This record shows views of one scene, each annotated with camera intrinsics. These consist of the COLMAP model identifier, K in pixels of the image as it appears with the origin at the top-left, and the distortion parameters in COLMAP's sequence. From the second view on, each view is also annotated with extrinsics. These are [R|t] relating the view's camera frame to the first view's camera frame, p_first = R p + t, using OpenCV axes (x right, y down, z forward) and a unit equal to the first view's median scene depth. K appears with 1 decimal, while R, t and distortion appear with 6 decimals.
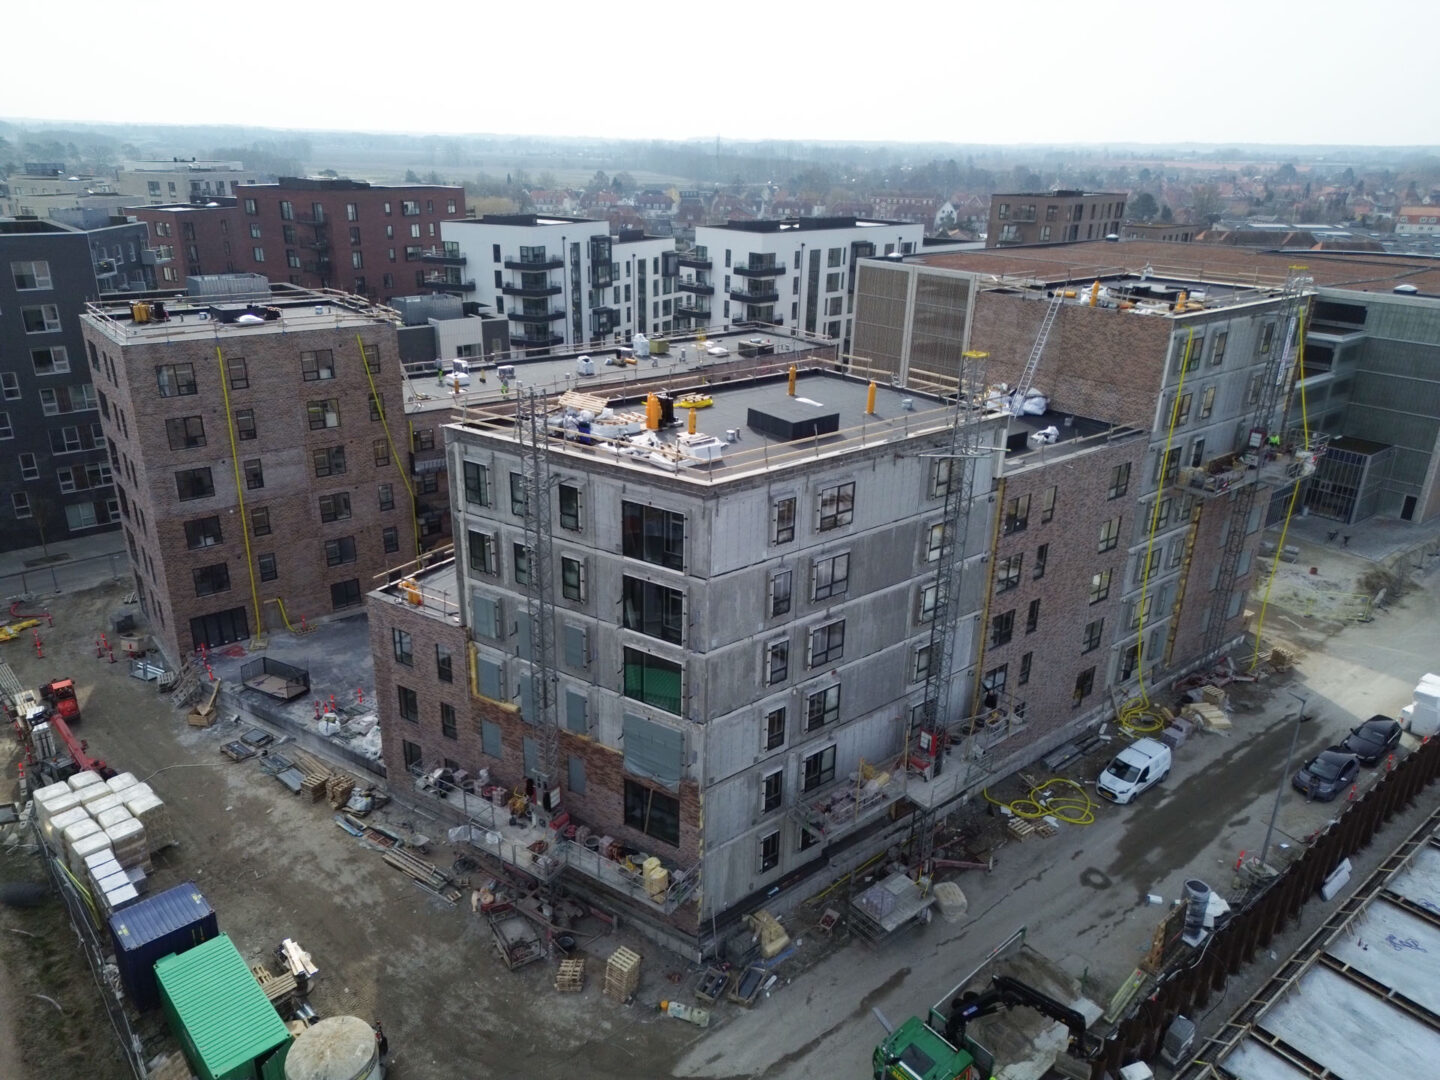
lens RADIAL K [[1015.2, 0, 716.3], [0, 1015.2, 540.0], [0, 0, 1]] dist [0.060563, -0.044887]
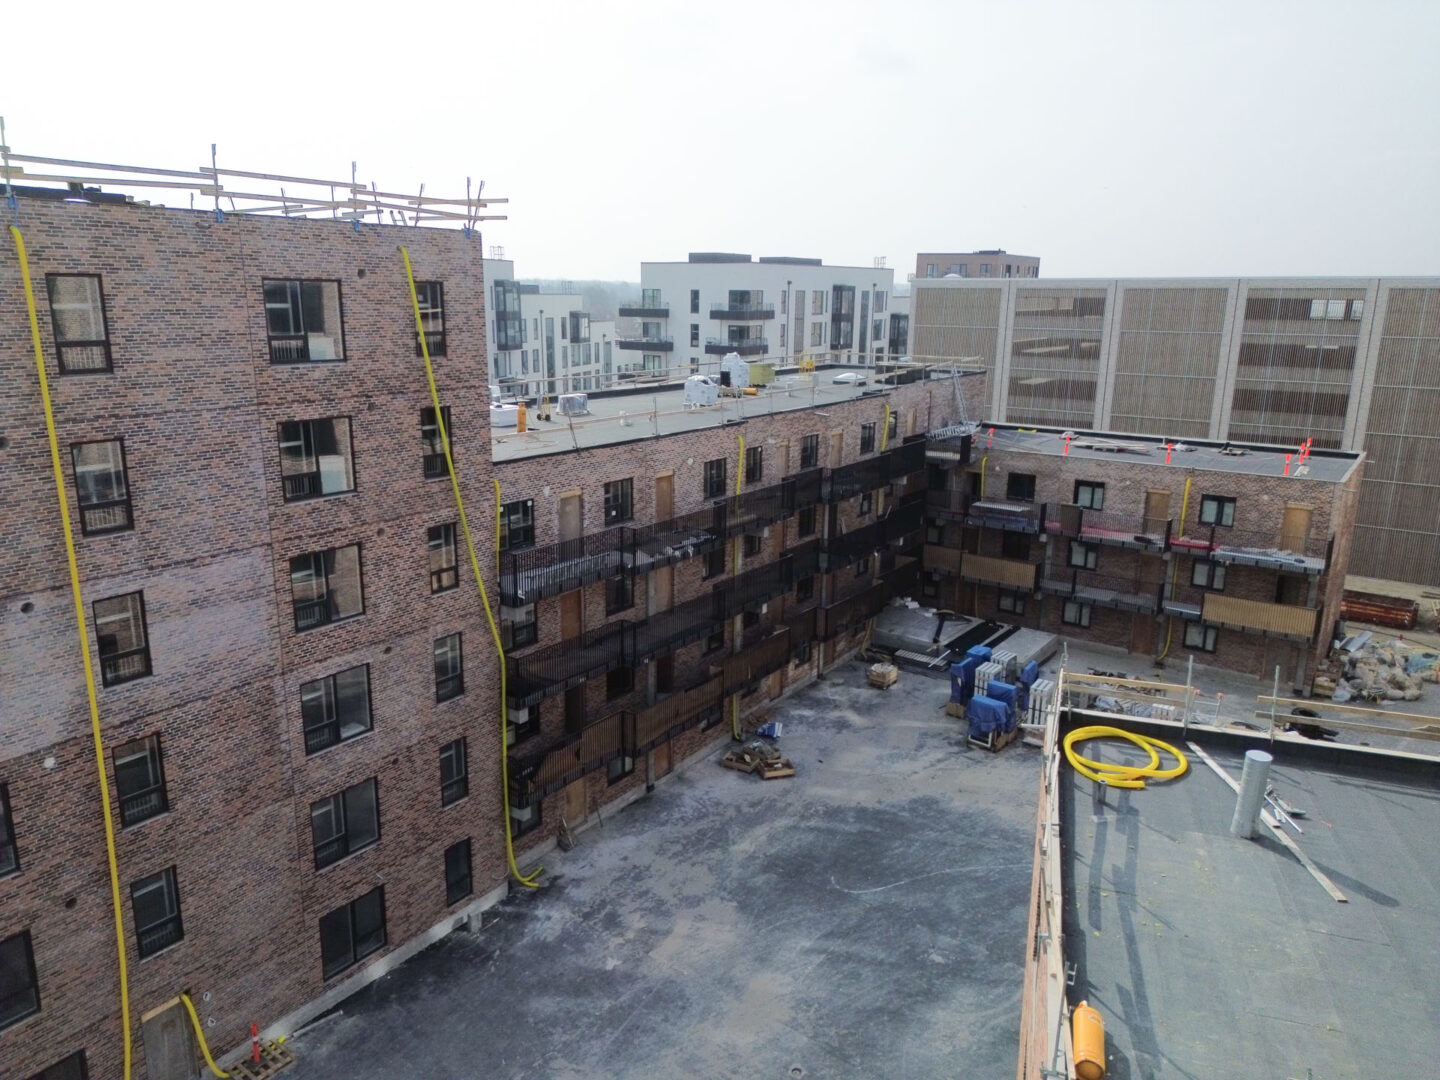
lens RADIAL K [[1015.2, 0, 716.4], [0, 1015.2, 535.2], [0, 0, 1]] dist [0.060563, -0.044887]
pose [[0.965771, -0.073815, 0.248670, -0.317120], [0.106232, 0.987127, -0.119561, -0.033936], [-0.236644, 0.141885, 0.961181, 0.578219]]
